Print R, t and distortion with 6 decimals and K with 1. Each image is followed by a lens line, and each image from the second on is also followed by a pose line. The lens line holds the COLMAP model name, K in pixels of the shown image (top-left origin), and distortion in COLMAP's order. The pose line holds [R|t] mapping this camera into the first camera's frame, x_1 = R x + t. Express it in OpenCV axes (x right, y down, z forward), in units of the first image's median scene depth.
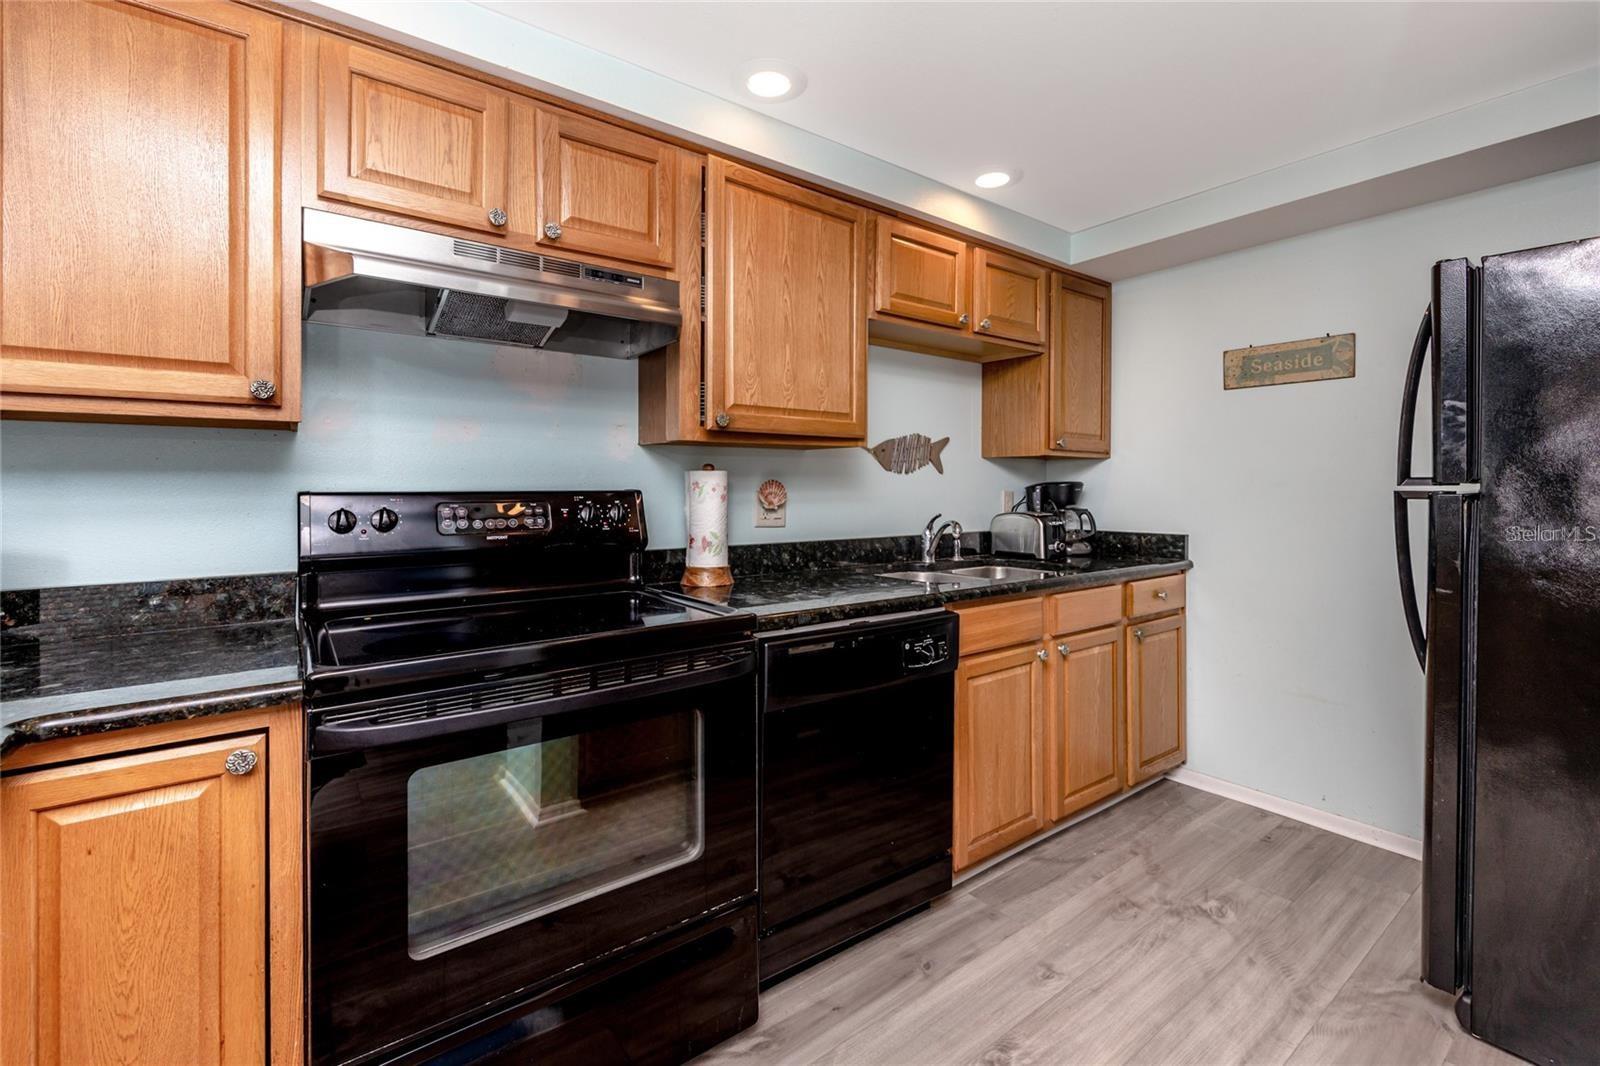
lens RADIAL K [[656.9, 0, 777.3], [0, 656.9, 489.6], [0, 0, 1]] dist [0.000264, 0.000004]
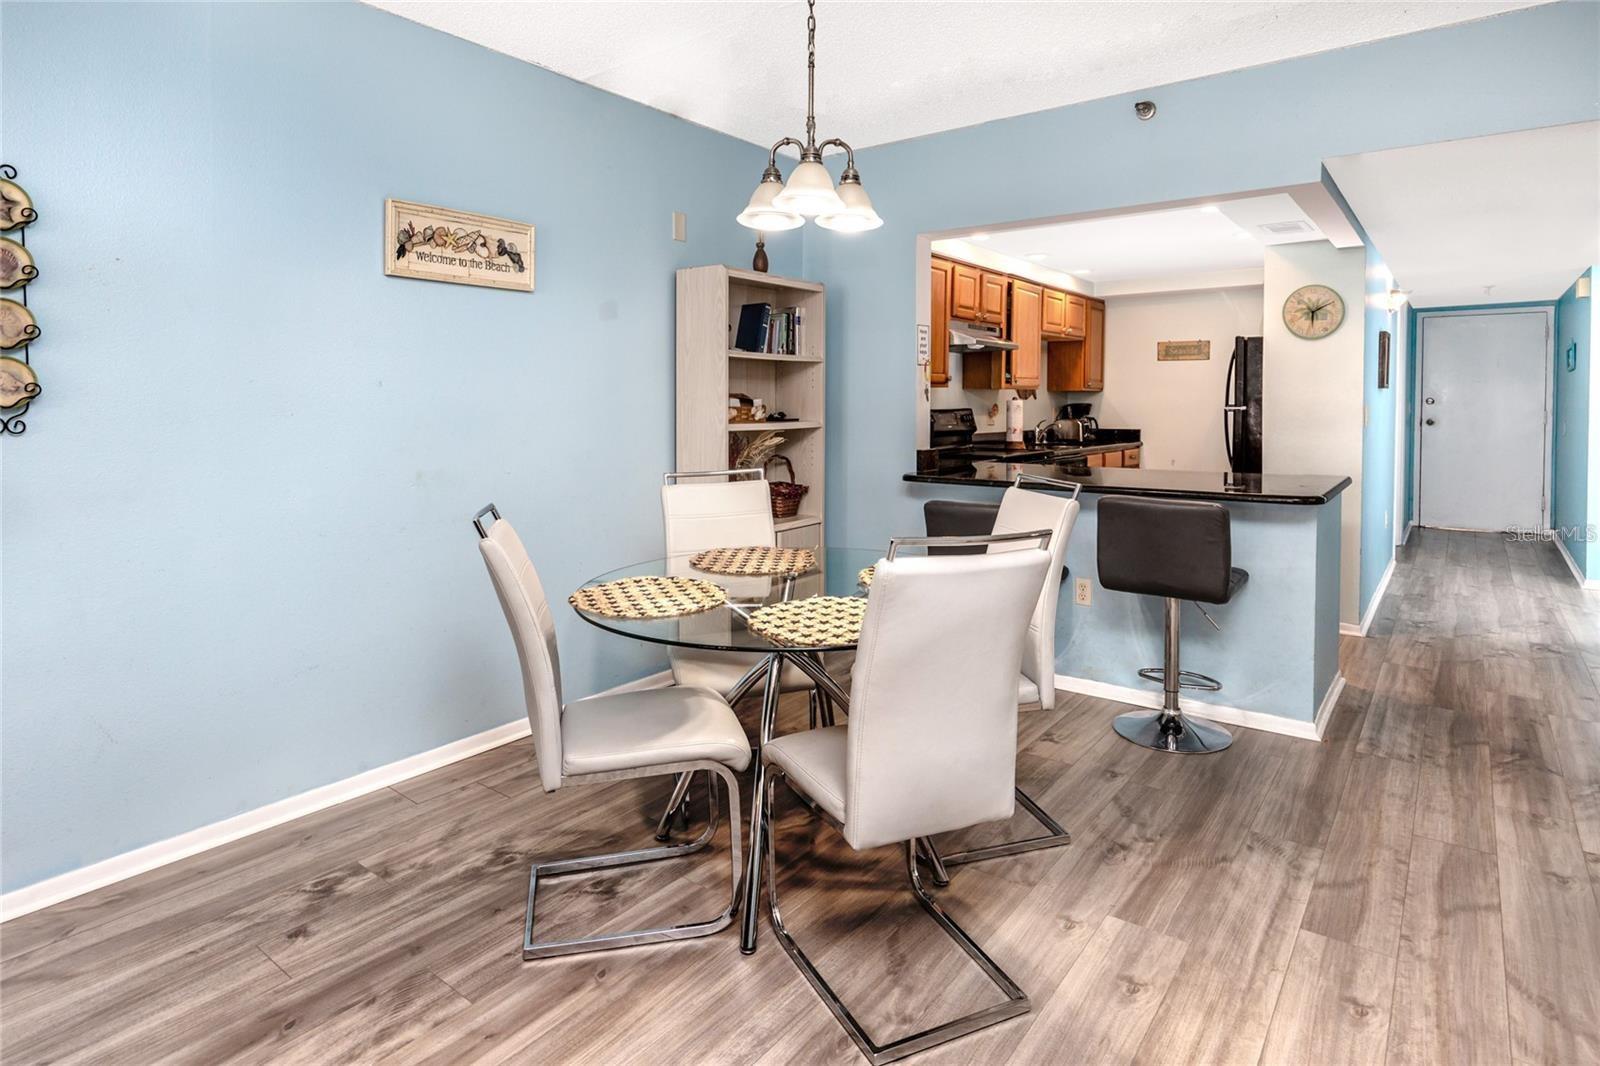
lens RADIAL K [[839.3, 0, 802.3], [0, 839.3, 450.8], [0, 0, 1]] dist [-0.002329, -0.000156]
pose [[0.949743, -0.014608, 0.312691, -1.306717], [-0.003060, 0.998430, 0.055937, -0.009416], [-0.313017, -0.054083, 0.948206, -1.275091]]
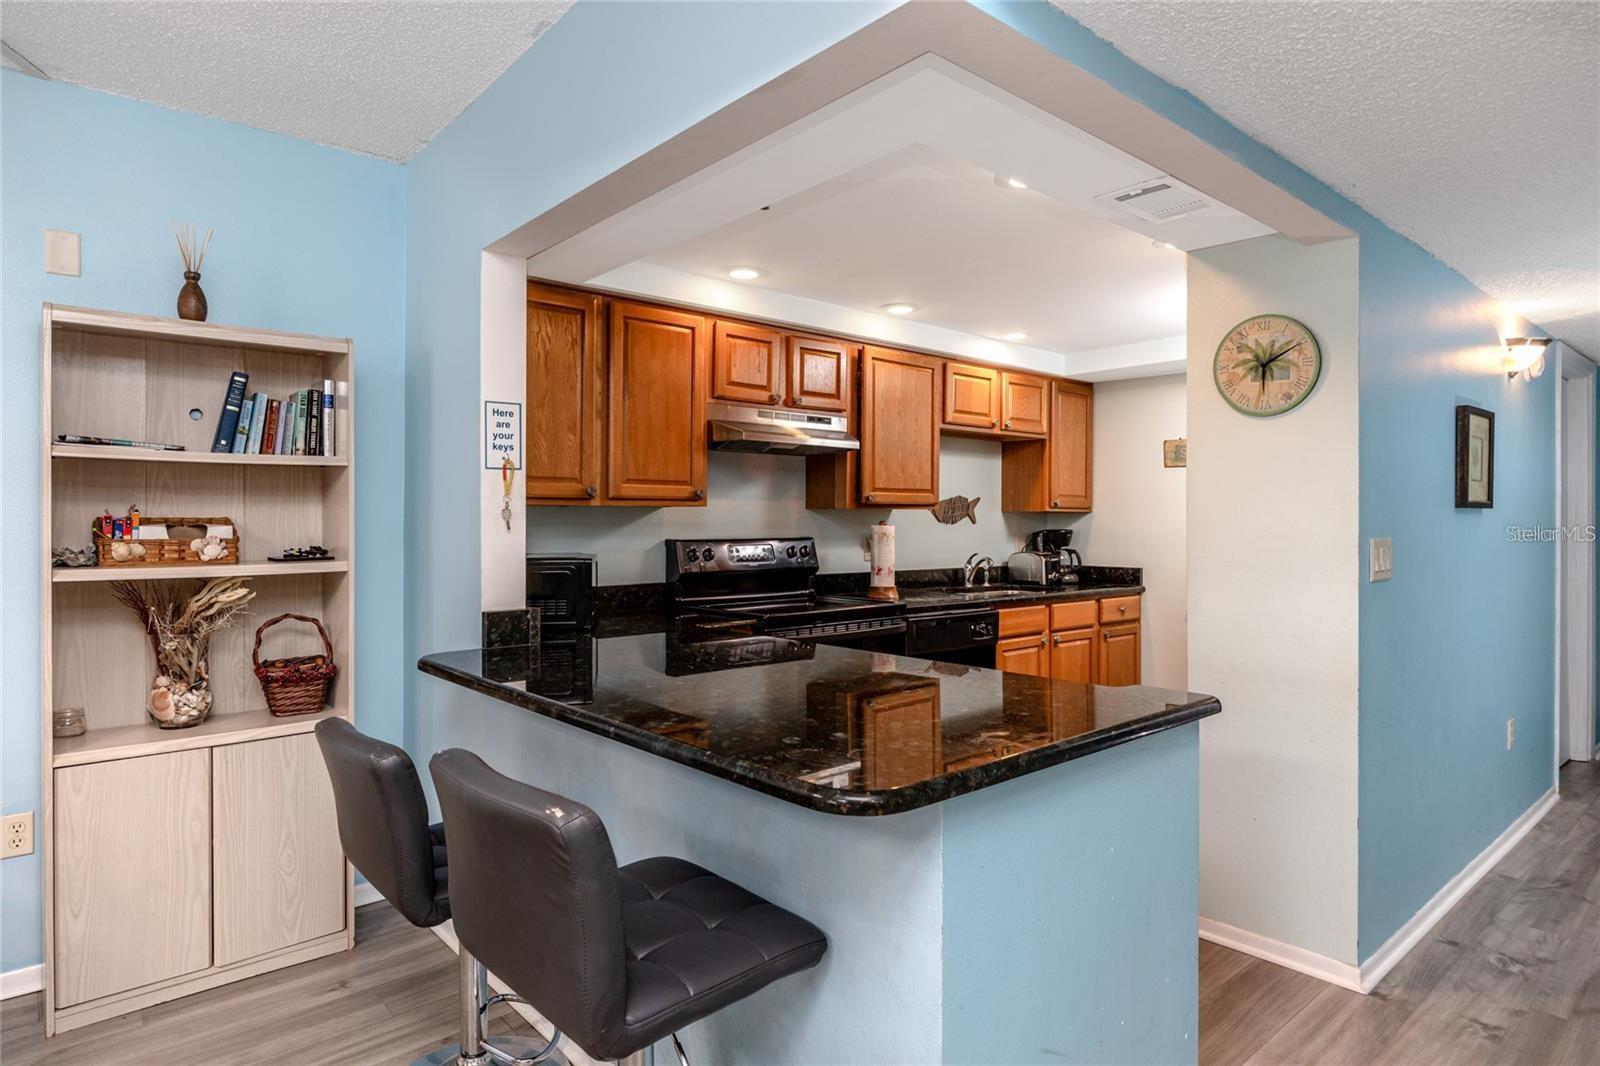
lens RADIAL K [[878.5, 0, 800.0], [0, 878.5, 533.0], [0, 0, 1]] dist [-0.001157, 0.000009]
pose [[0.992636, 0.002215, 0.121112, -0.364552], [-0.003175, 0.999965, 0.007730, -0.020082], [-0.121091, -0.008057, 0.992609, -0.851297]]
